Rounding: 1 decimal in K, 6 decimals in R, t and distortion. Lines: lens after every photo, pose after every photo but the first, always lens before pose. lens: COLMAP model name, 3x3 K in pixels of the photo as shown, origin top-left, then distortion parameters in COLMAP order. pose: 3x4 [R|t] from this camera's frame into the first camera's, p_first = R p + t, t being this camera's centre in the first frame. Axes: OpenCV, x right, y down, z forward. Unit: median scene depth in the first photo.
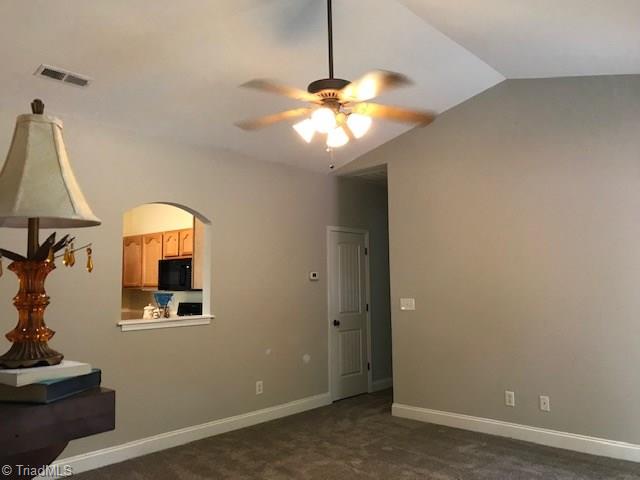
lens RADIAL K [[524.5, 0, 312.5], [0, 524.5, 237.0], [0, 0, 1]] dist [0.011831, -0.003092]
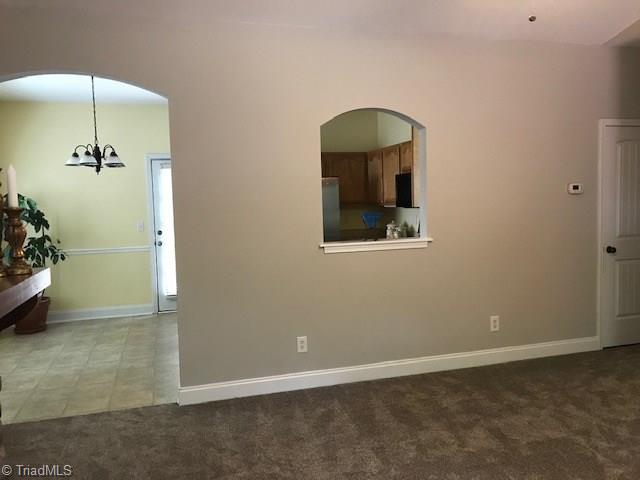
lens RADIAL K [[524.5, 0, 312.5], [0, 524.5, 237.0], [0, 0, 1]] dist [0.011831, -0.003092]
pose [[0.854856, 0.024490, -0.518286, 0.081603], [0.062506, 0.986750, 0.149722, 0.006319], [0.515086, -0.160387, 0.841999, 0.163641]]
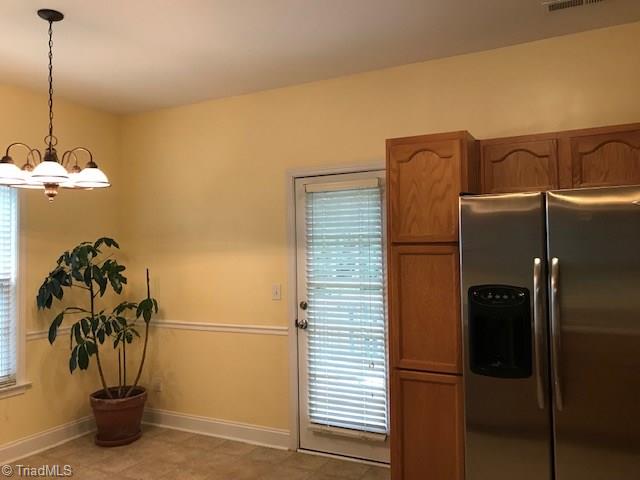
lens RADIAL K [[522.3, 0, 311.8], [0, 522.3, 237.9], [0, 0, 1]] dist [0.006843, 0.006219]
pose [[0.264064, -0.018338, -0.964331, -0.103752], [0.101524, 0.994793, 0.008883, 0.045350], [0.959147, -0.100248, 0.264551, 0.626109]]
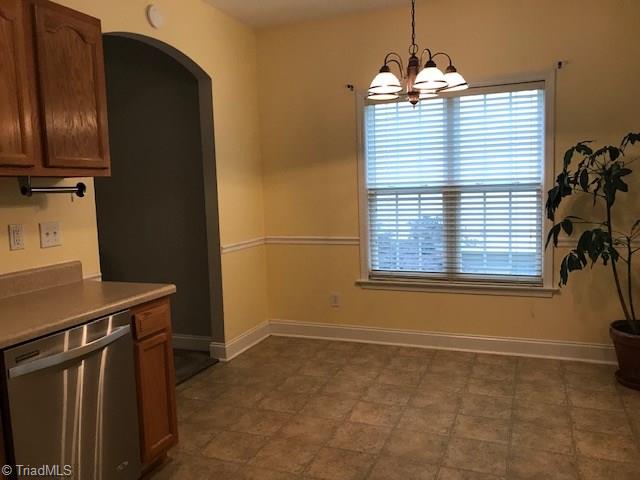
lens RADIAL K [[524.5, 0, 312.5], [0, 524.5, 237.0], [0, 0, 1]] dist [0.011831, -0.003092]
pose [[-0.931316, 0.079033, -0.355533, -0.260111], [0.075491, 0.996861, 0.023847, 0.079530], [0.356302, -0.004630, -0.934359, 0.851681]]
